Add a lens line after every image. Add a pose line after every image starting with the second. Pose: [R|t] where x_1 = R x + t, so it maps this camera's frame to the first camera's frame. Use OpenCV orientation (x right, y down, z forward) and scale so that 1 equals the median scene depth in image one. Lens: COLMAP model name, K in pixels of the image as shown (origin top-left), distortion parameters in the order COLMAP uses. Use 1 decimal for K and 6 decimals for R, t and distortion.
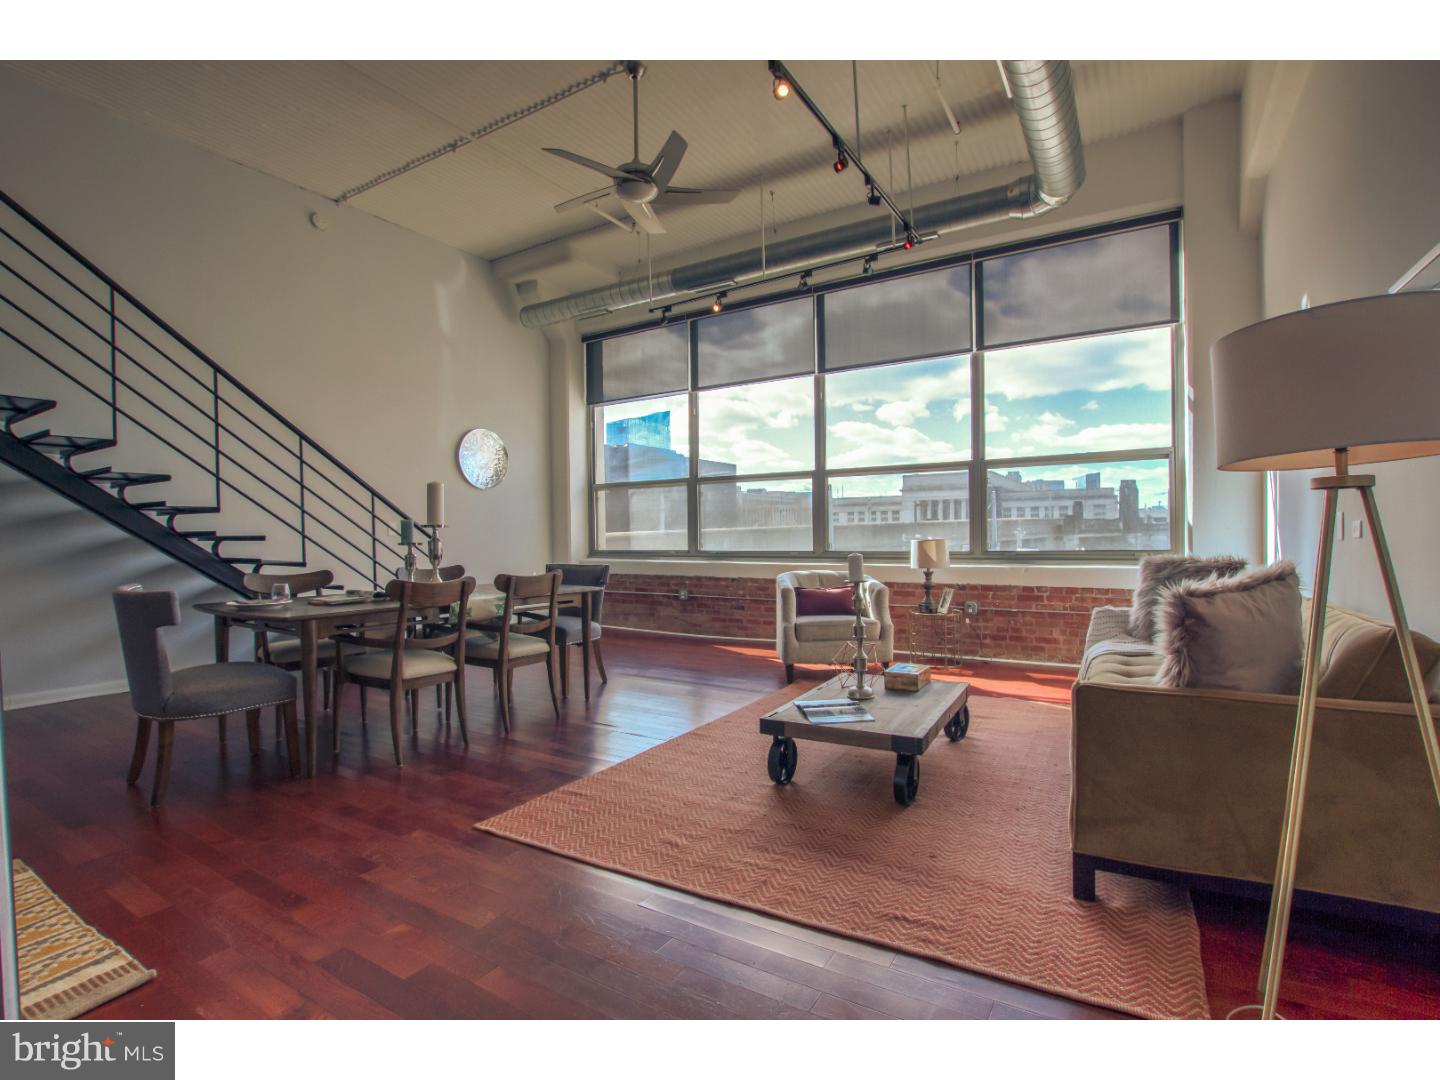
lens RADIAL K [[687.9, 0, 732.6], [0, 687.9, 548.4], [0, 0, 1]] dist [-0.027120, 0.000999]
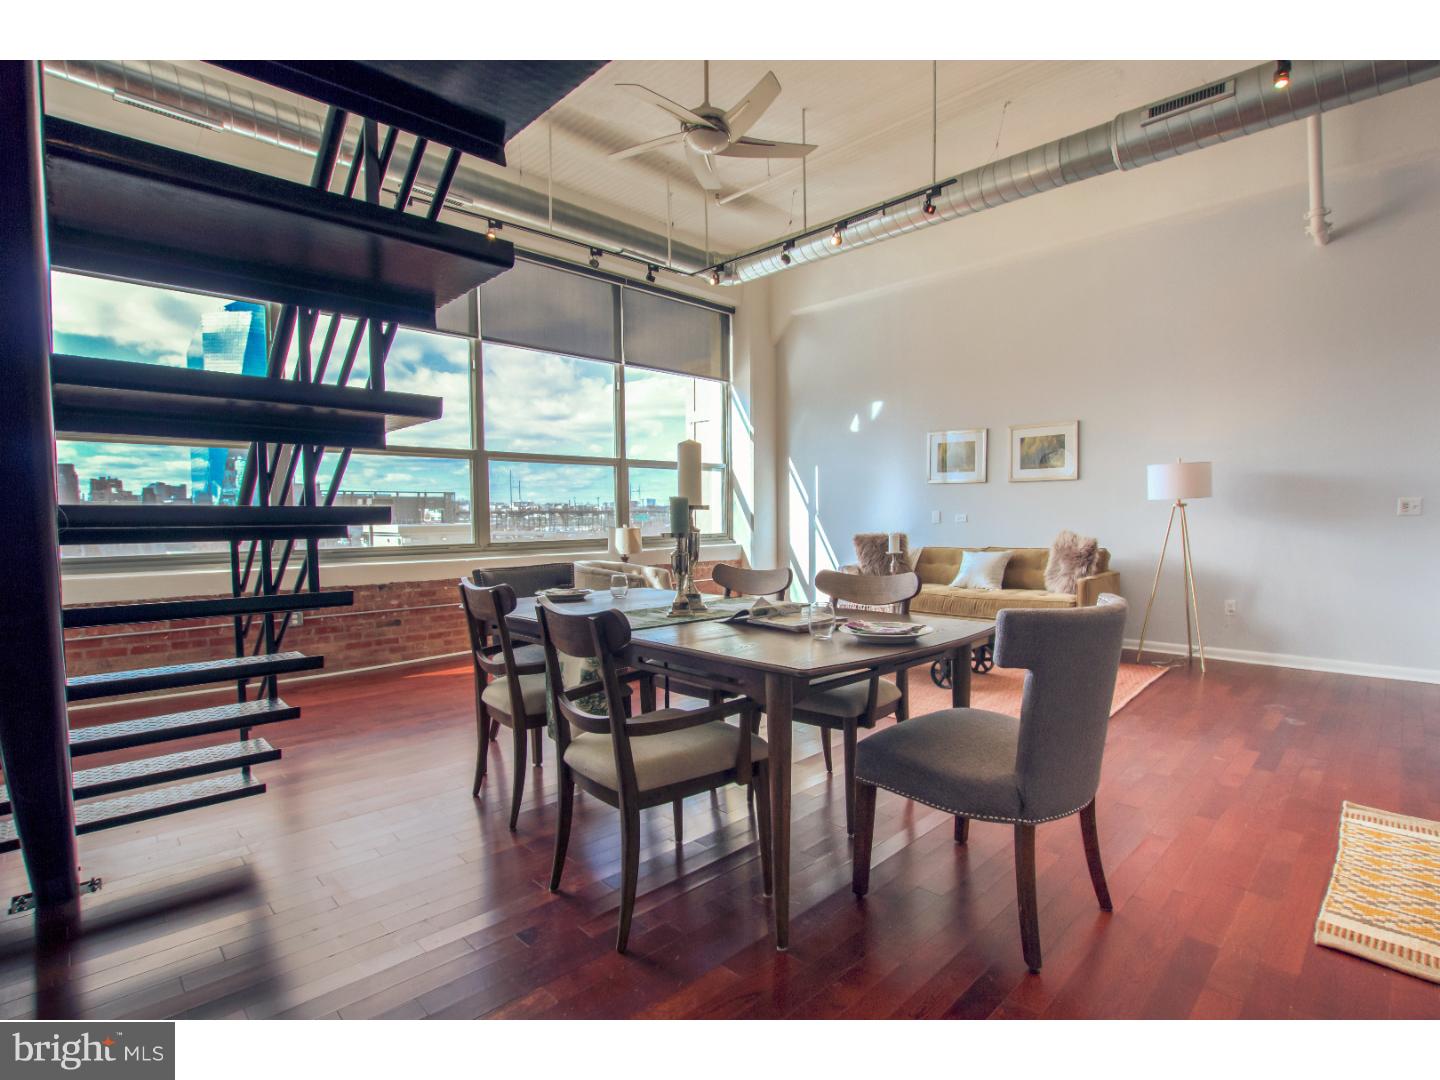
lens RADIAL K [[687.9, 0, 738.2], [0, 687.9, 548.4], [0, 0, 1]] dist [-0.027120, 0.000999]
pose [[0.230632, -0.036102, 0.972371, -0.611797], [0.027067, 0.999163, 0.030677, -0.007034], [-0.972665, 0.019244, 0.231416, 0.456460]]
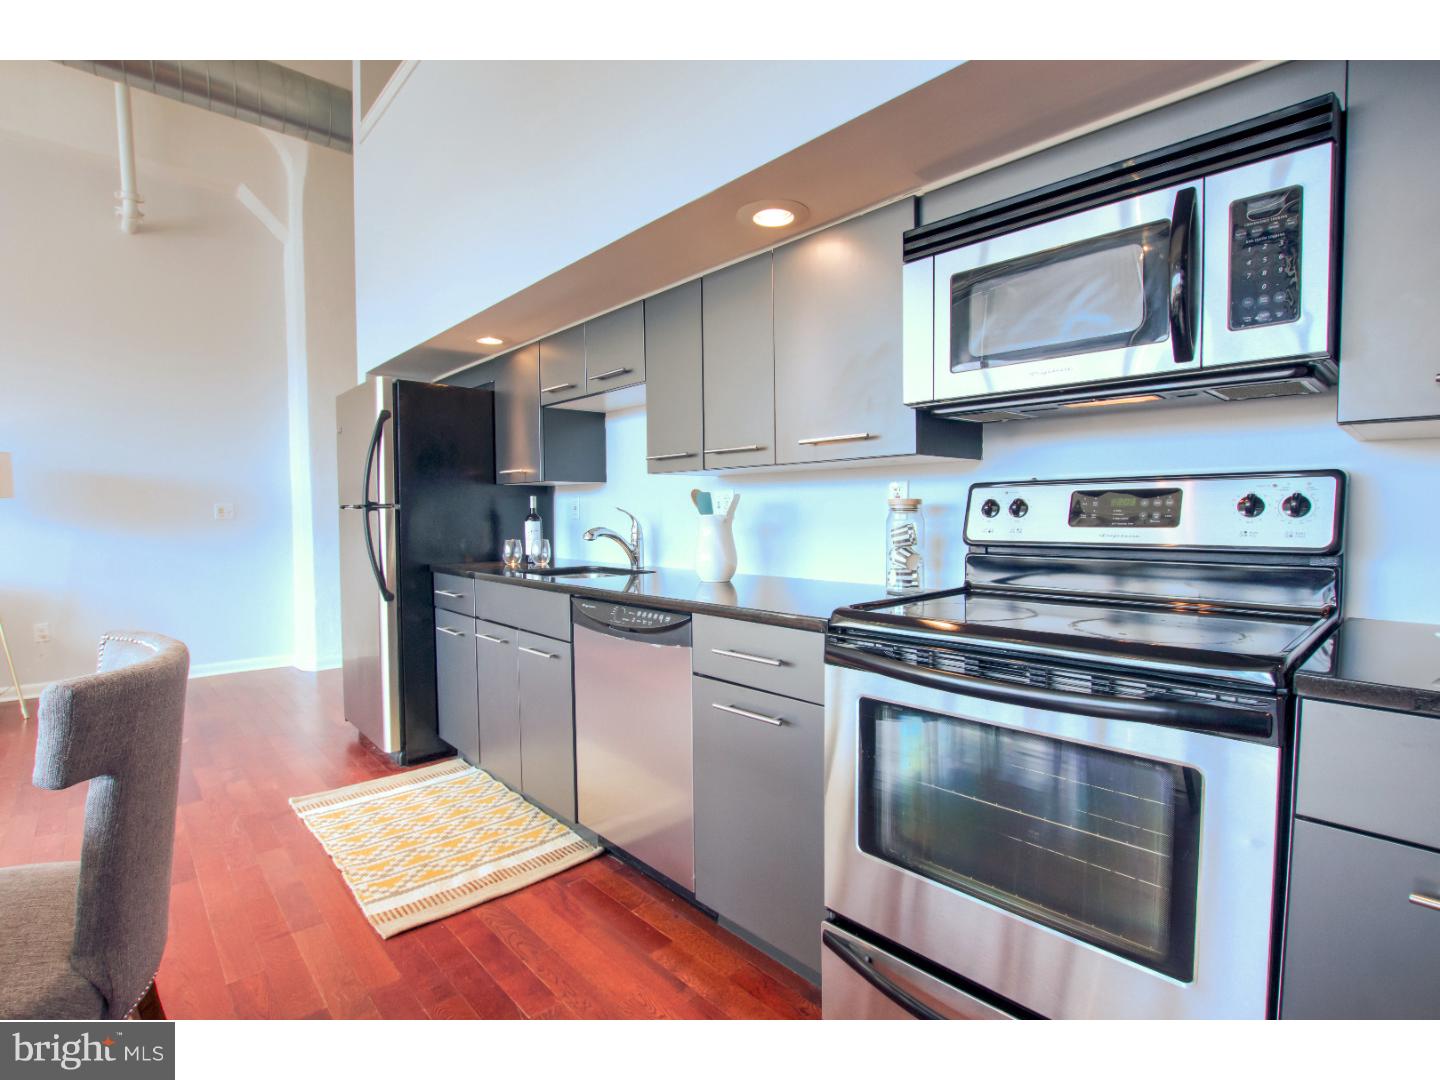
lens RADIAL K [[687.9, 0, 714.1], [0, 687.9, 549.3], [0, 0, 1]] dist [-0.027120, 0.000999]
pose [[-0.958616, 0.002737, 0.284691, -0.522611], [0.023876, 0.997204, 0.070808, -0.008839], [-0.283701, 0.074675, -0.956001, 0.504262]]
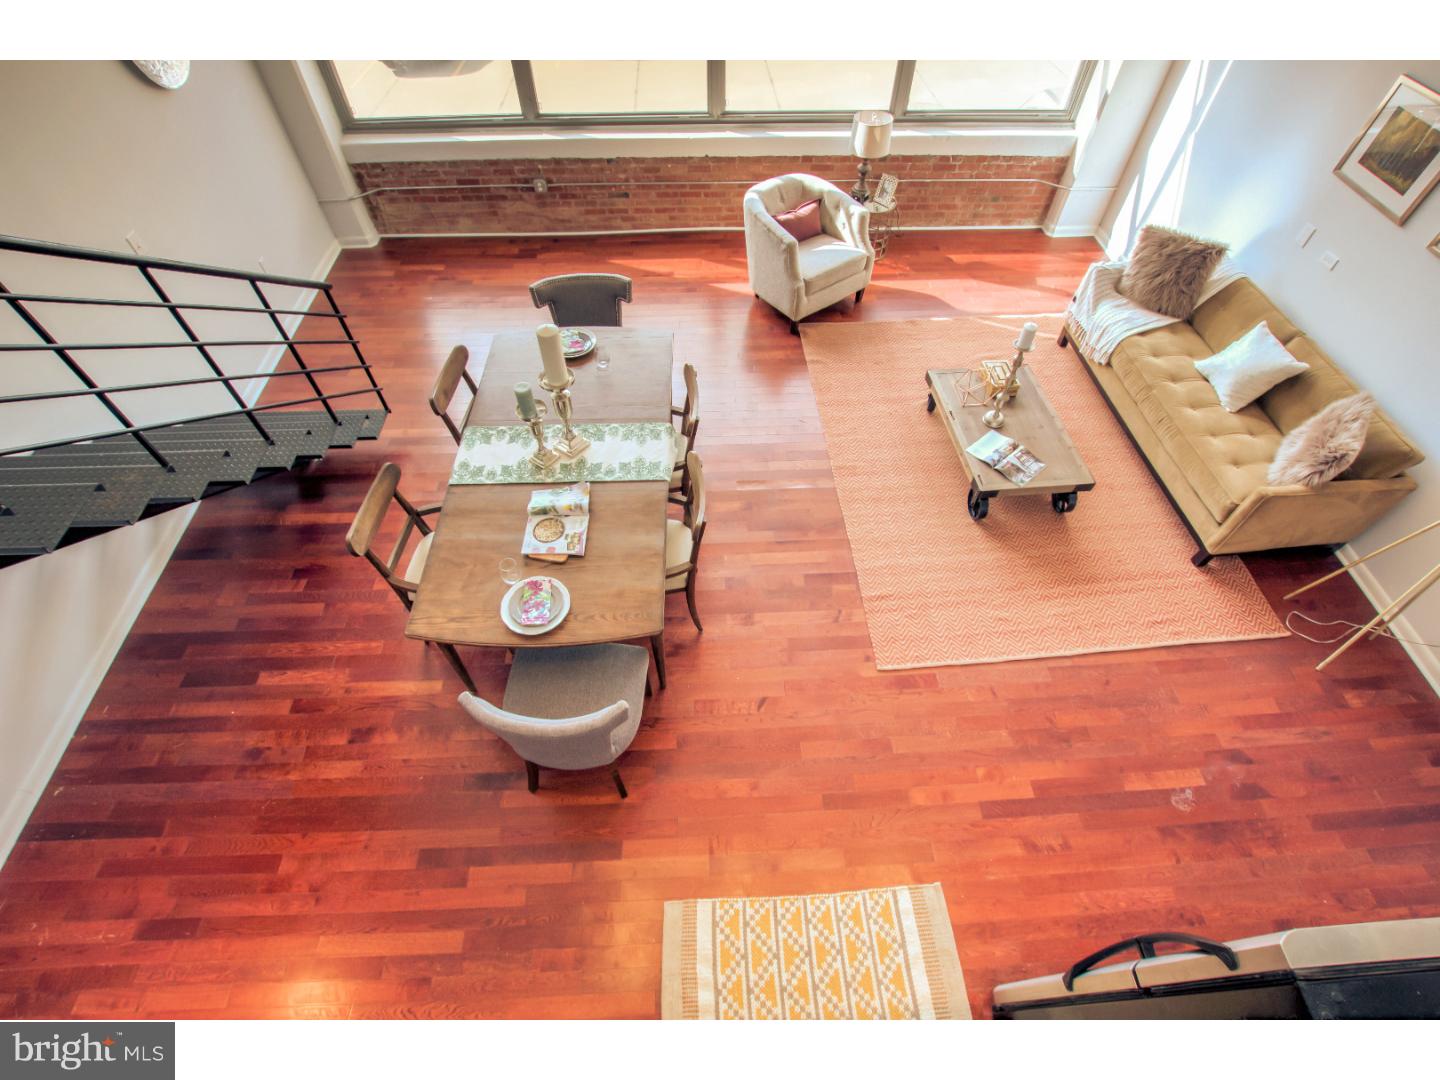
lens RADIAL K [[685.7, 0, 740.5], [0, 685.7, 542.9], [0, 0, 1]] dist [-0.024510, 0.001353]
pose [[0.819953, -0.434729, 0.372407, -0.358095], [-0.018622, 0.629970, 0.776396, -0.288031], [-0.572127, -0.643544, 0.508450, 0.223006]]
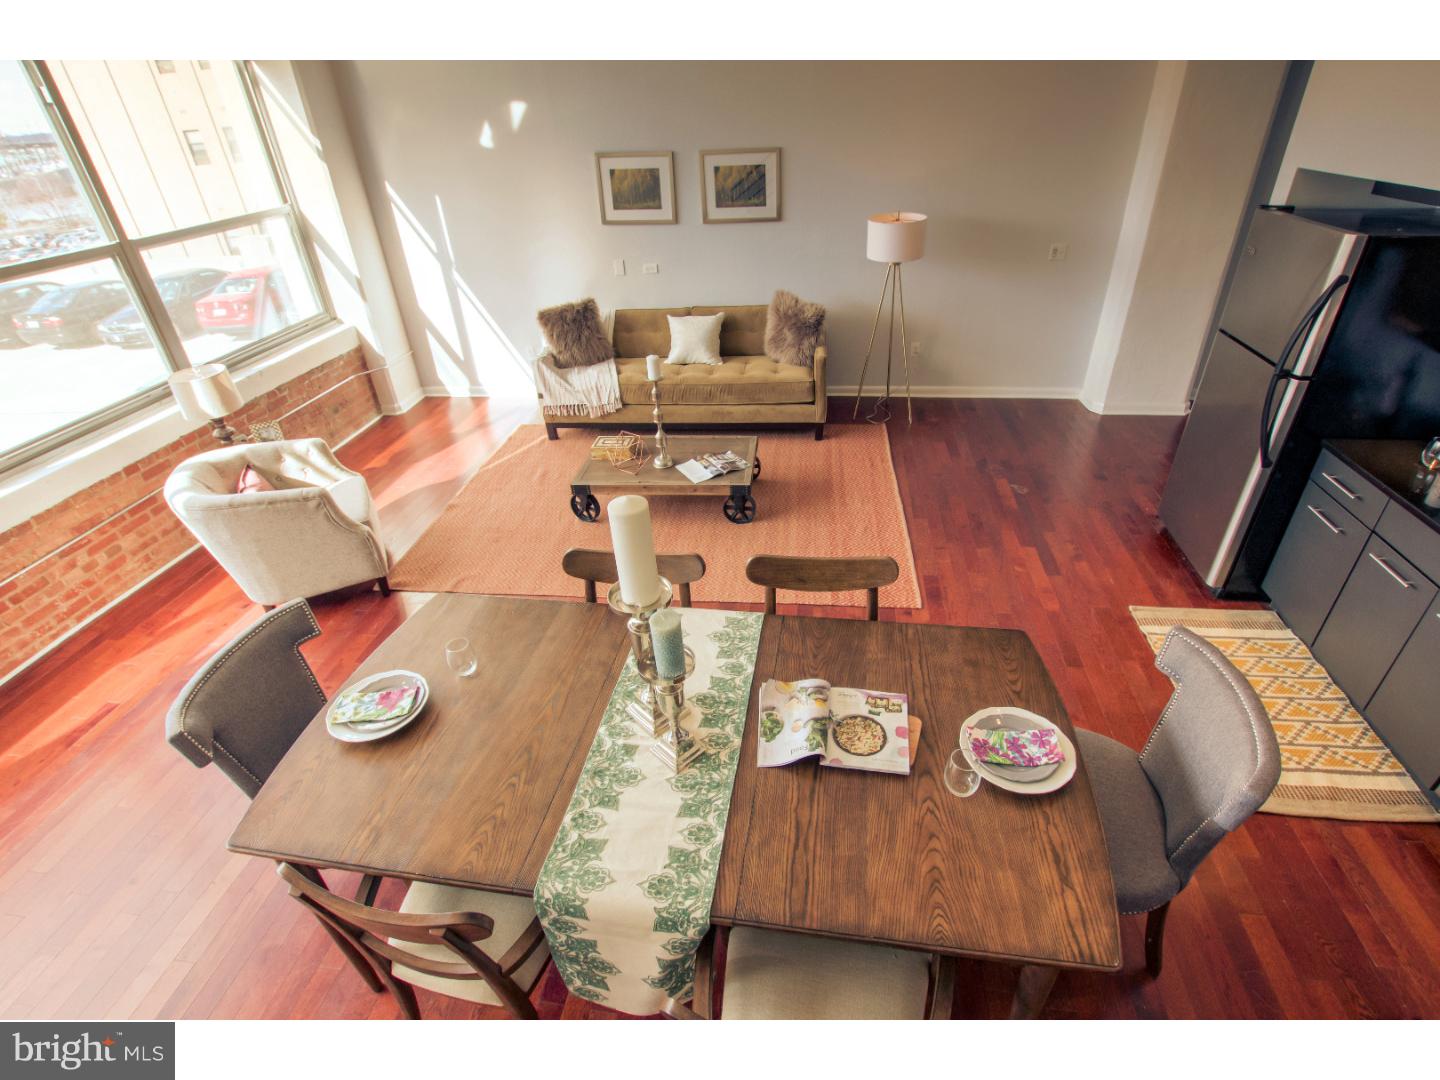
lens RADIAL K [[687.9, 0, 728.7], [0, 687.9, 537.4], [0, 0, 1]] dist [-0.027120, 0.000999]
pose [[-0.391947, -0.466575, 0.792897, -0.441206], [0.067860, 0.844846, 0.530689, -0.160971], [-0.917482, 0.261808, -0.299473, 0.610885]]
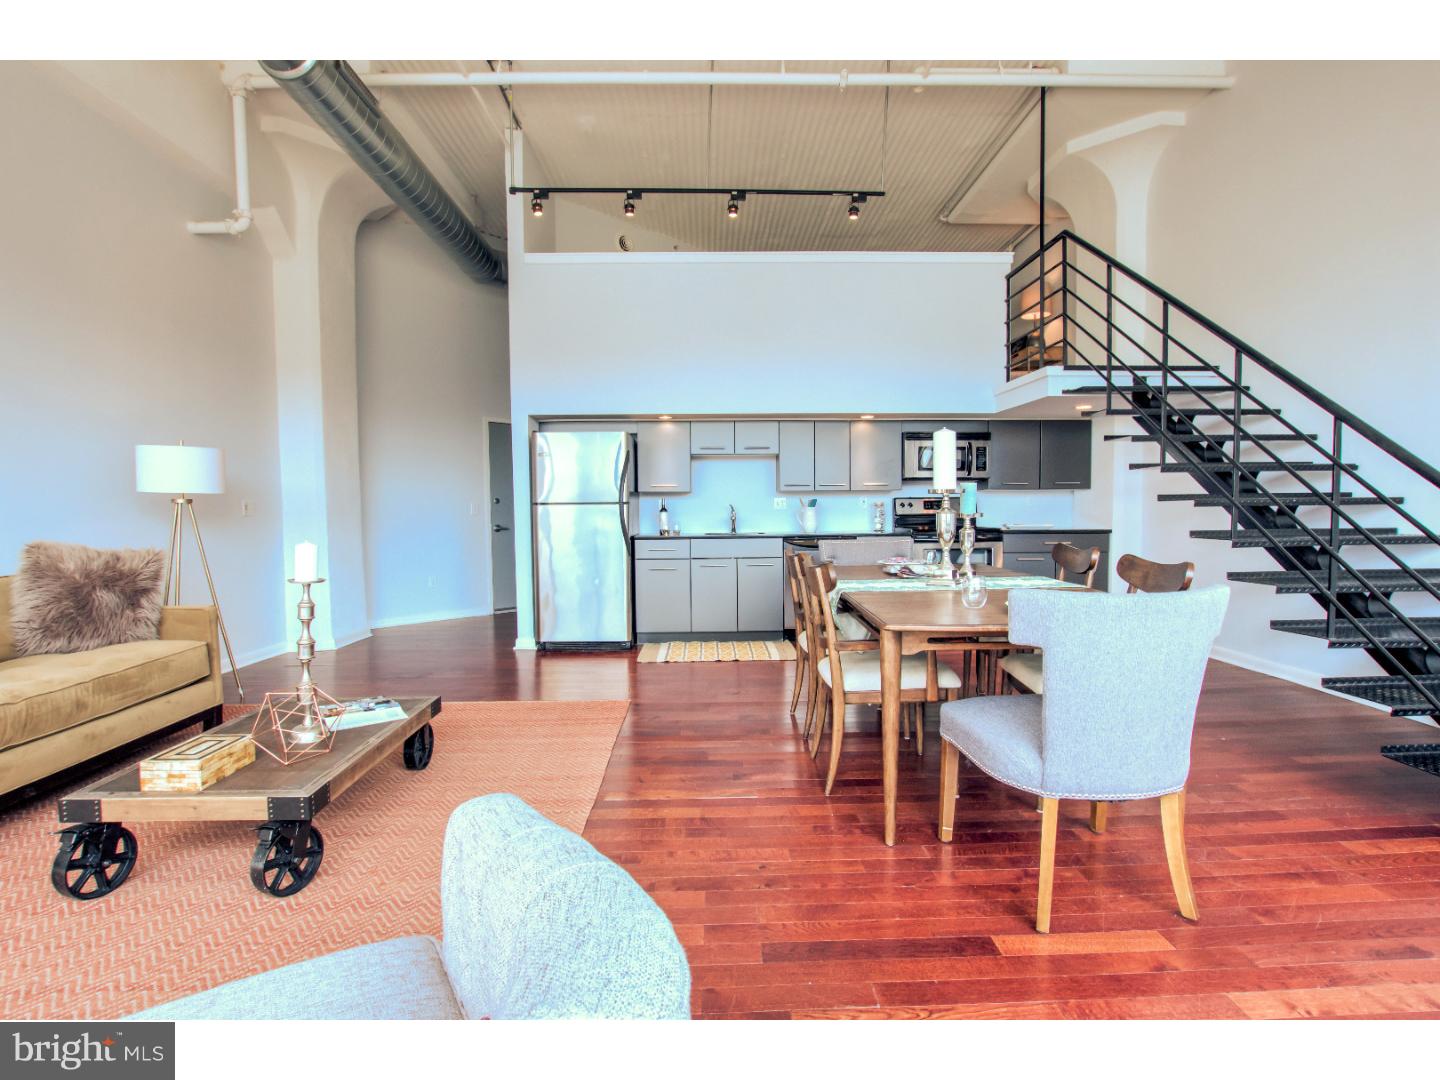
lens RADIAL K [[687.9, 0, 711.4], [0, 687.9, 544.8], [0, 0, 1]] dist [-0.027120, 0.000999]
pose [[-0.855170, 0.045130, -0.516380, 0.088690], [0.009538, 0.997404, 0.071373, -0.017630], [0.518260, 0.056111, -0.853380, 0.851906]]
